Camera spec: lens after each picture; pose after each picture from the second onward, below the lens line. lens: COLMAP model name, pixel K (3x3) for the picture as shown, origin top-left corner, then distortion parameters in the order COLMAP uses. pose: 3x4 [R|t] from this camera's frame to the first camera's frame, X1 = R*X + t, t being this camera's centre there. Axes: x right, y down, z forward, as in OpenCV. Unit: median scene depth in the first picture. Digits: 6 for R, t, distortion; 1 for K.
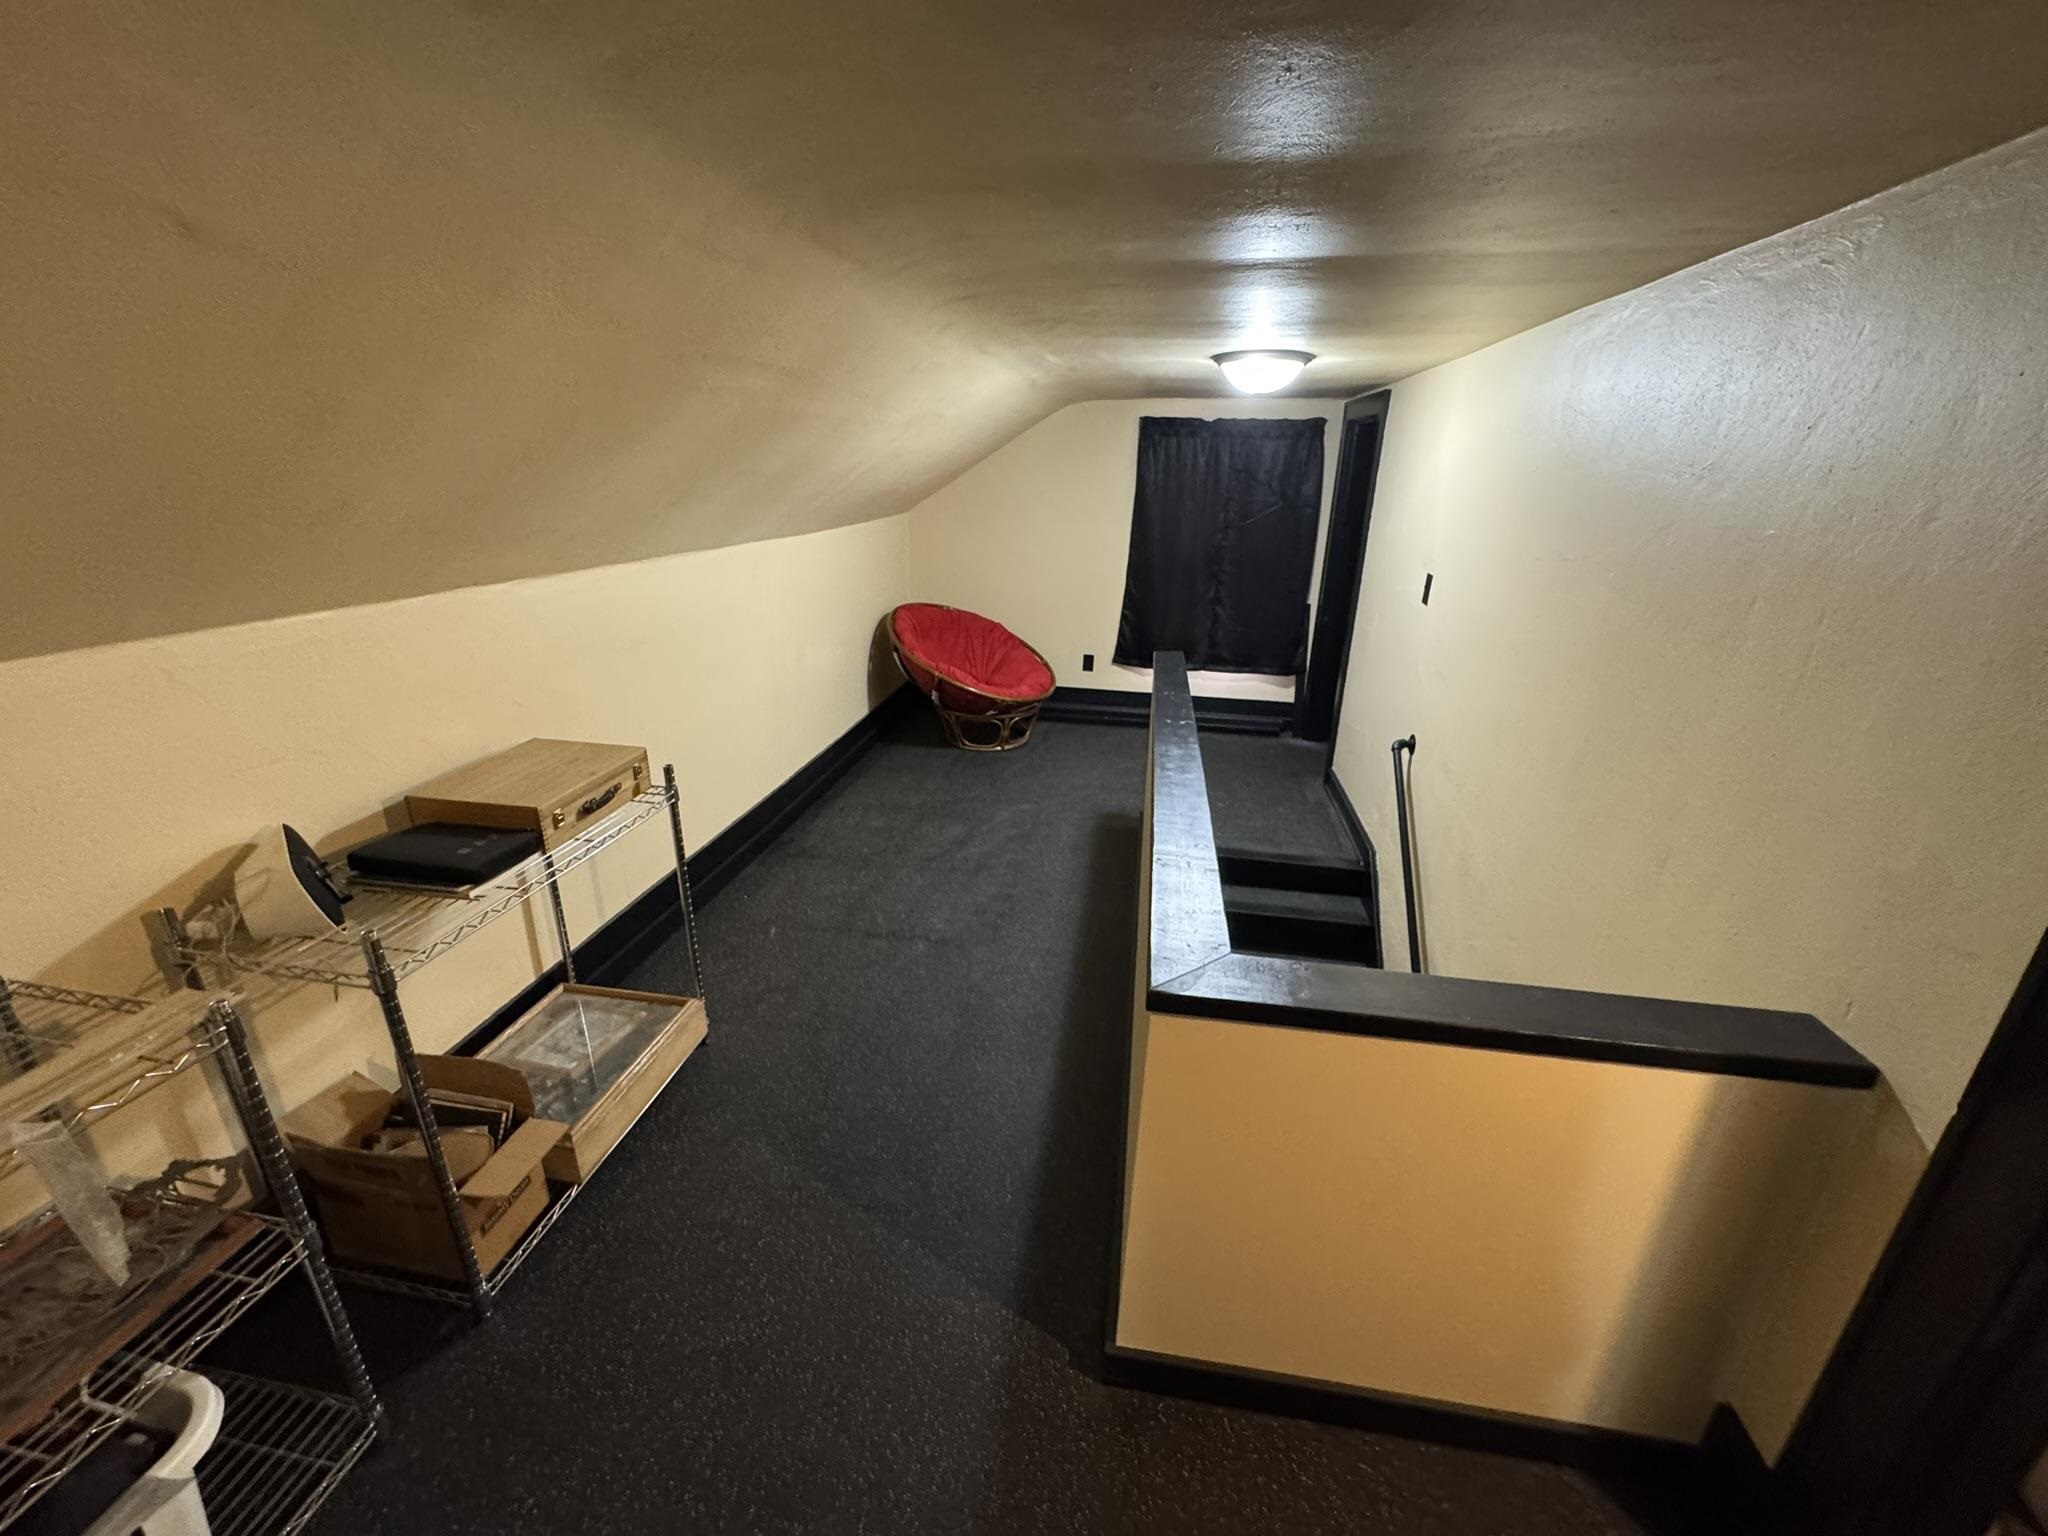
lens RADIAL K [[816.1, 0, 1021.8], [0, 816.1, 767.7], [0, 0, 1]] dist [-0.002150, -0.000171]
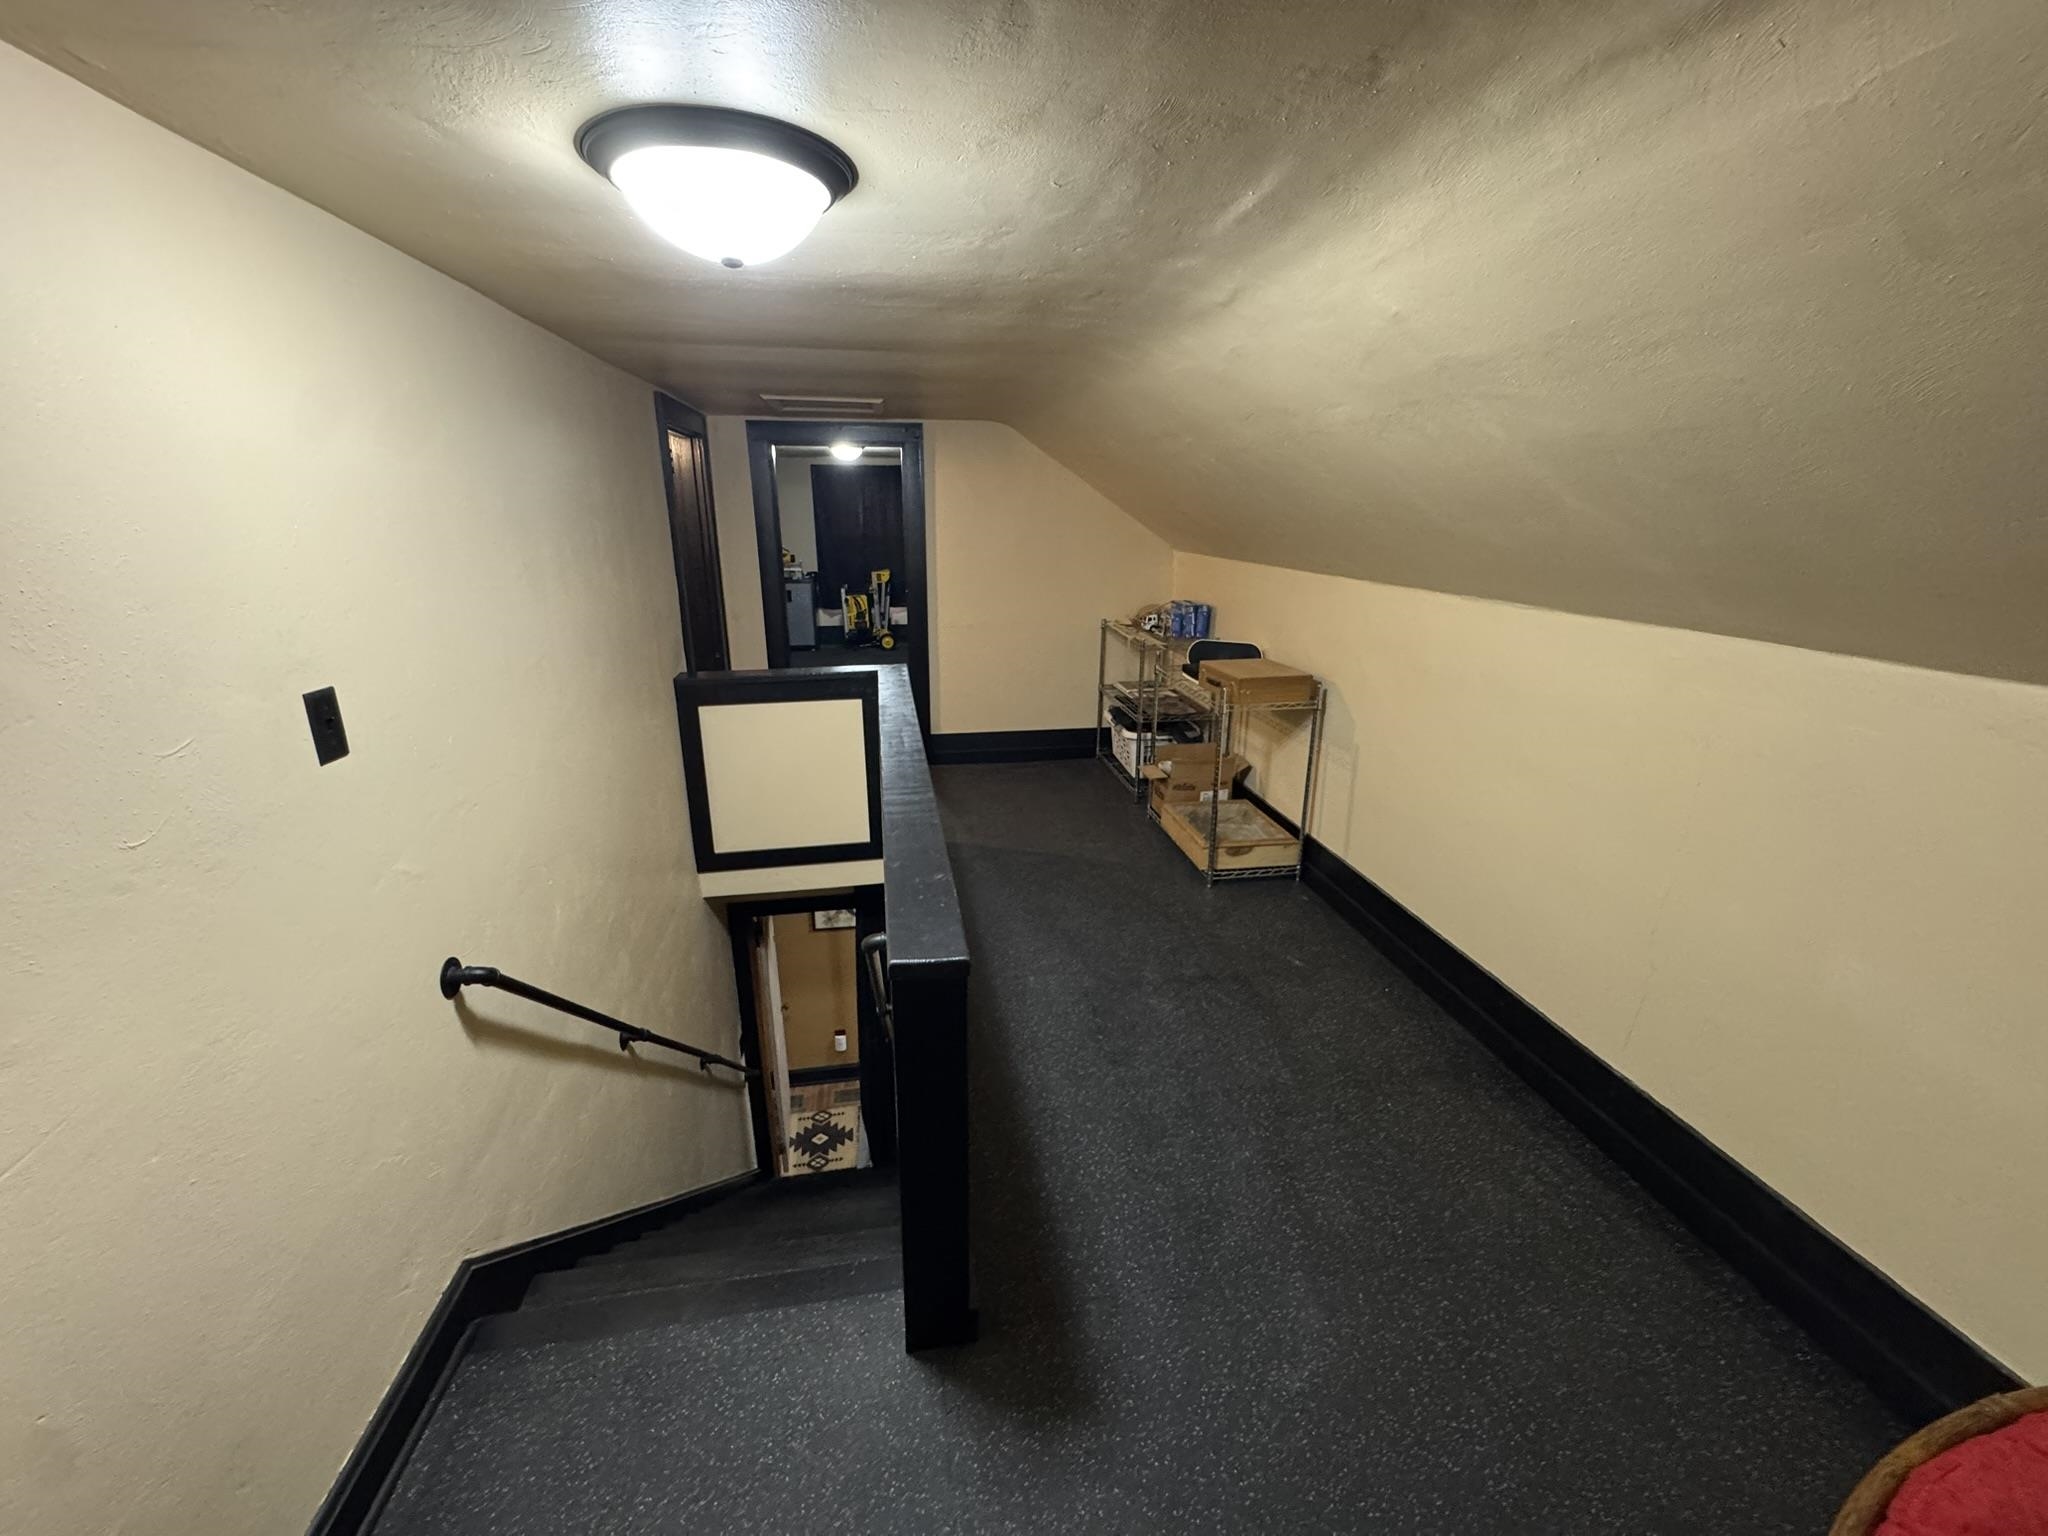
lens RADIAL K [[816.1, 0, 1021.8], [0, 816.1, 767.7], [0, 0, 1]] dist [-0.002150, -0.000171]
pose [[-0.949415, 0.065763, -0.307061, 0.277691], [-0.129722, 0.808360, 0.574218, -0.477662], [0.285978, 0.585004, -0.758938, 1.397774]]
